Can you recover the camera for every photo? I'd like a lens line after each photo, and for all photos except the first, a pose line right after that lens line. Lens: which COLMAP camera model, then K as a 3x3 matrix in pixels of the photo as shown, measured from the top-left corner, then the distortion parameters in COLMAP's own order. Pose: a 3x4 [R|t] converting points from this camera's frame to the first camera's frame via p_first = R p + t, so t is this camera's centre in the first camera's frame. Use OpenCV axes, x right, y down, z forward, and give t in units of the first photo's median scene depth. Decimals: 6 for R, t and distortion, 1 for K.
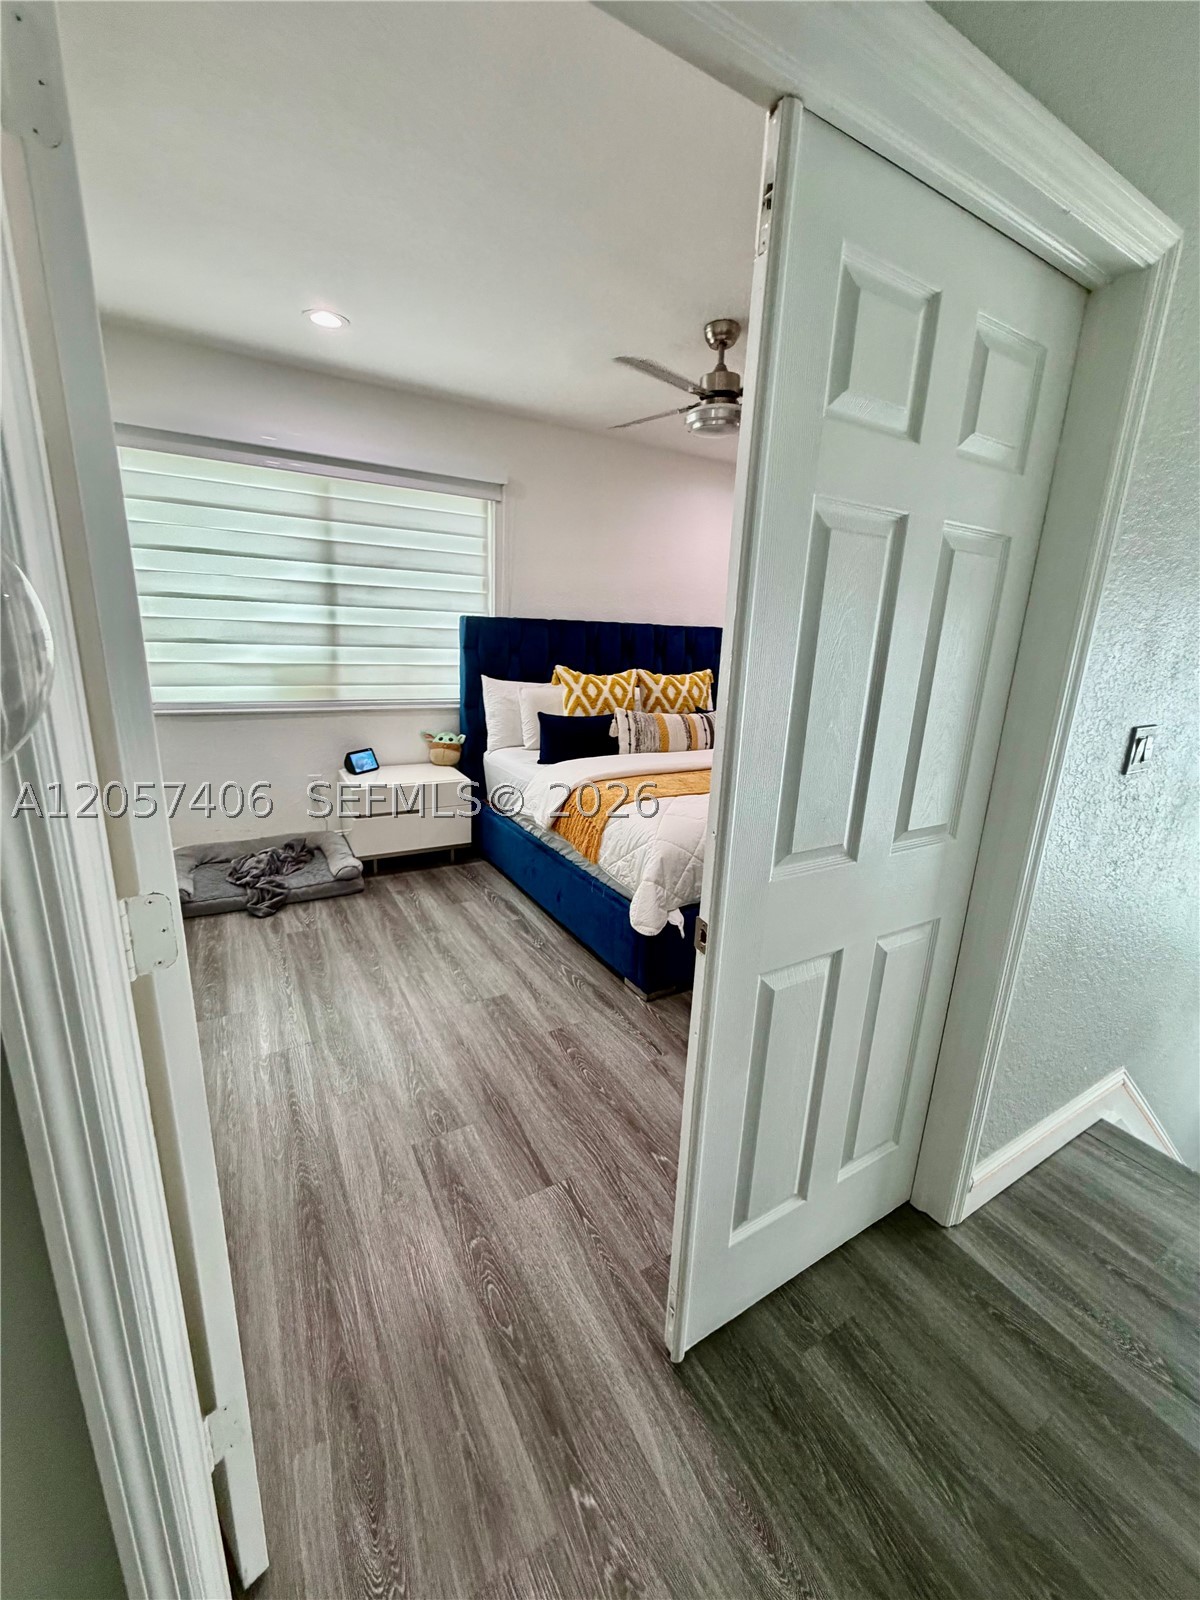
lens RADIAL K [[633.9, 0, 604.8], [0, 633.9, 796.8], [0, 0, 1]] dist [0.001316, -0.000133]
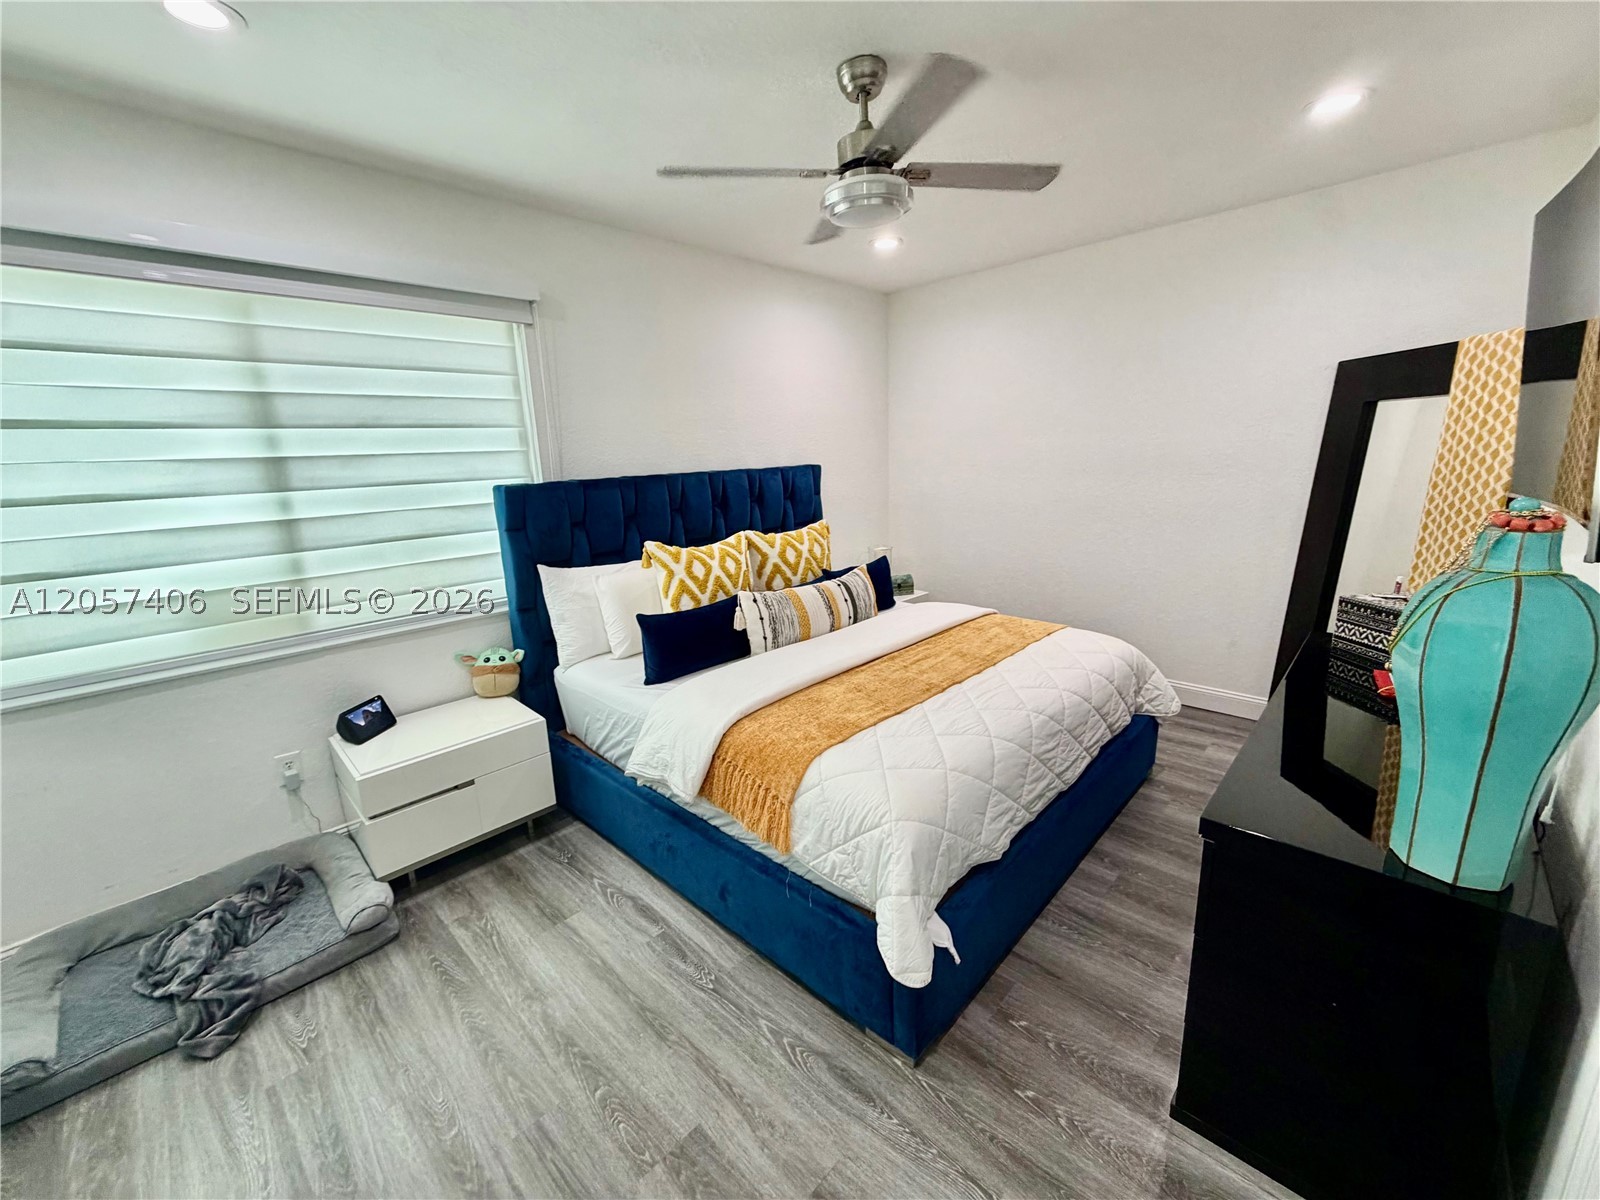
lens RADIAL K [[633.9, 0, 792.8], [0, 633.9, 601.2], [0, 0, 1]] dist [0.001316, -0.000133]
pose [[0.961923, -0.134275, 0.238064, -0.104002], [0.139634, 0.990187, -0.005713, -0.119741], [-0.234960, 0.038737, 0.971233, 0.266848]]
